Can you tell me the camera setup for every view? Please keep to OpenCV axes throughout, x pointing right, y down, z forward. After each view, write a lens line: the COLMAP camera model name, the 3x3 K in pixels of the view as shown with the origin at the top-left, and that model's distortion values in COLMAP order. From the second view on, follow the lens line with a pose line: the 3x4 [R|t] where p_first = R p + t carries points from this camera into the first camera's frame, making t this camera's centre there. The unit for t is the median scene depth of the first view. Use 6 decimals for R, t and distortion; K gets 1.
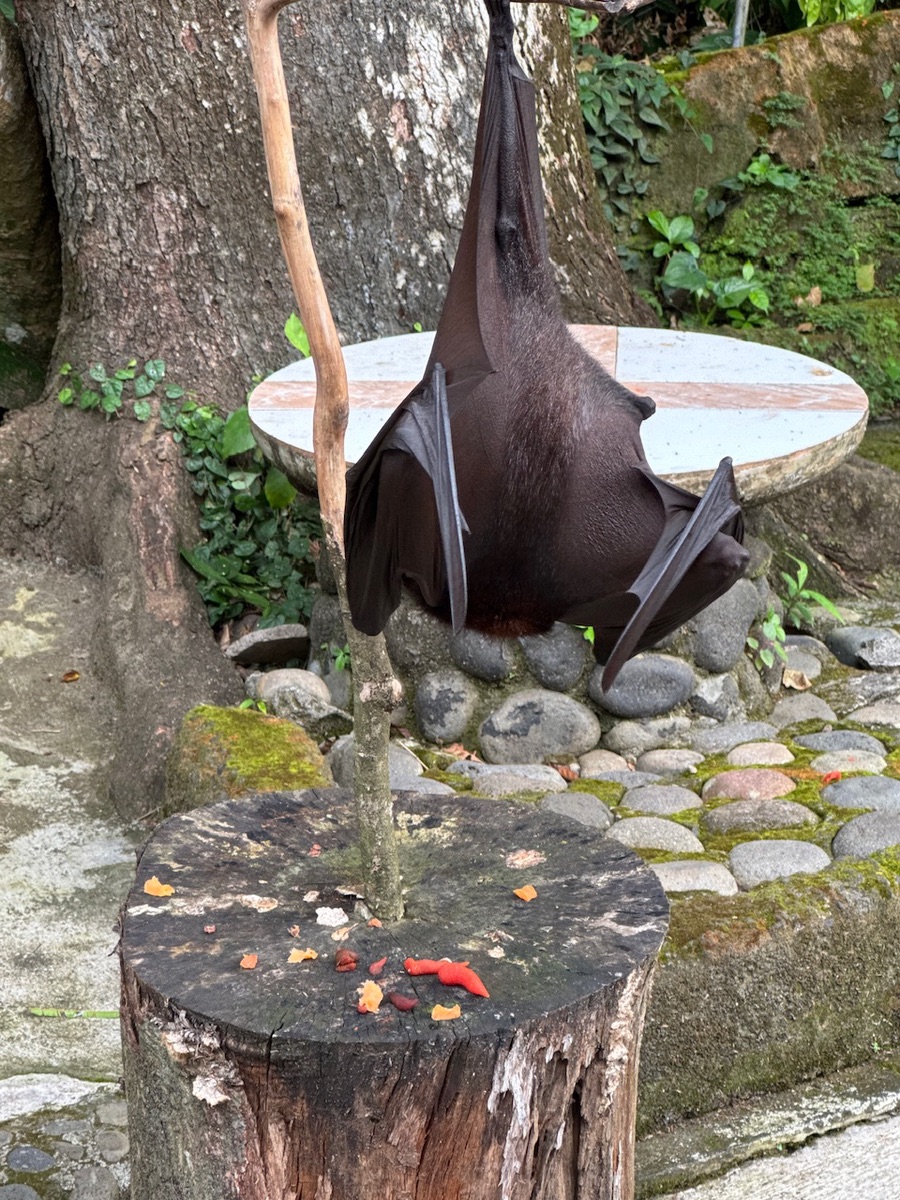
lens RADIAL K [[2981.7, 0, 467.0], [0, 2981.7, 582.5], [0, 0, 1]] dist [-0.119617, 4.507242]
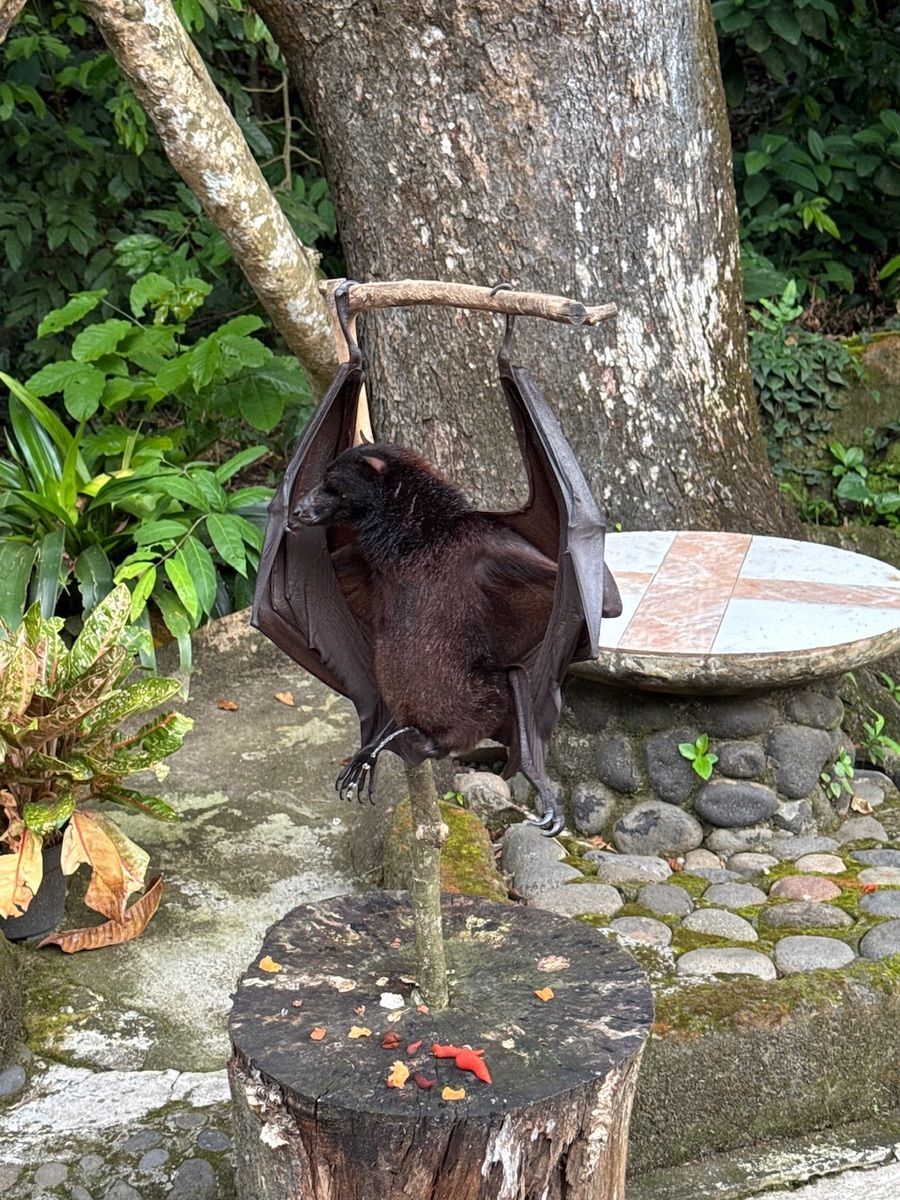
lens RADIAL K [[1910.5, 0, 450.0], [0, 1910.5, 600.0], [0, 0, 1]] dist [0.181954, -0.315509]
pose [[0.982725, 0.055157, -0.176663, 0.081105], [-0.059988, 0.997954, -0.022118, -0.031442], [0.175082, 0.032333, 0.984023, 0.113606]]
